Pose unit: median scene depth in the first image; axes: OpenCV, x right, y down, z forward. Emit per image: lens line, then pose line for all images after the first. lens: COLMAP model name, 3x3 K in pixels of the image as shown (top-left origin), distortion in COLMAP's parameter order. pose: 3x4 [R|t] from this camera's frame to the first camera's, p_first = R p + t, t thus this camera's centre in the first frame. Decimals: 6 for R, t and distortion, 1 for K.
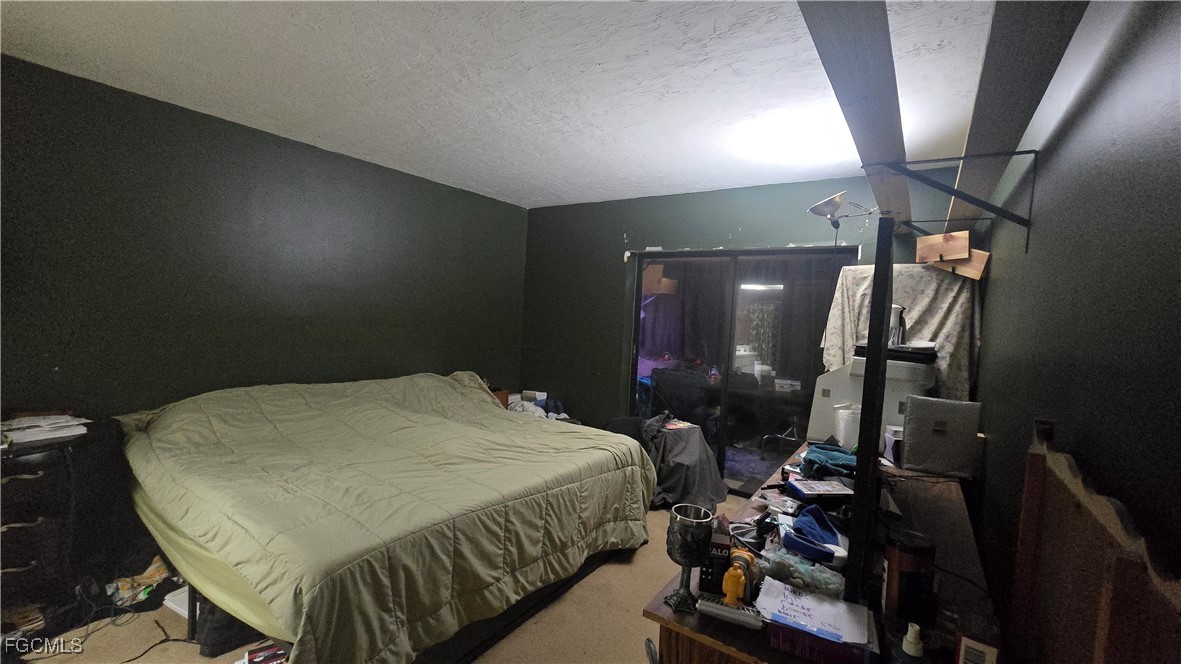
lens RADIAL K [[483.1, 0, 591.1], [0, 483.1, 336.5], [0, 0, 1]] dist [-0.003925, -0.000187]
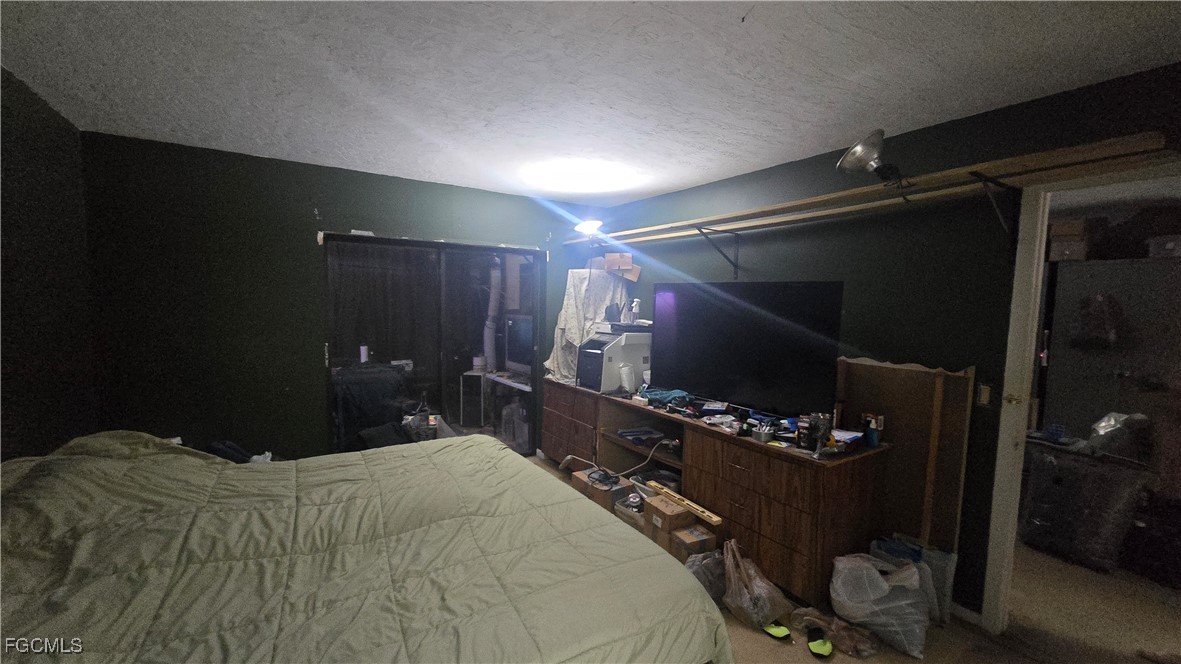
lens RADIAL K [[483.1, 0, 591.1], [0, 483.1, 336.5], [0, 0, 1]] dist [-0.003925, -0.000187]
pose [[0.380665, -0.113735, 0.917692, -0.538616], [0.049899, 0.993488, 0.102430, -0.064999], [-0.923366, 0.006800, 0.383862, 0.288802]]
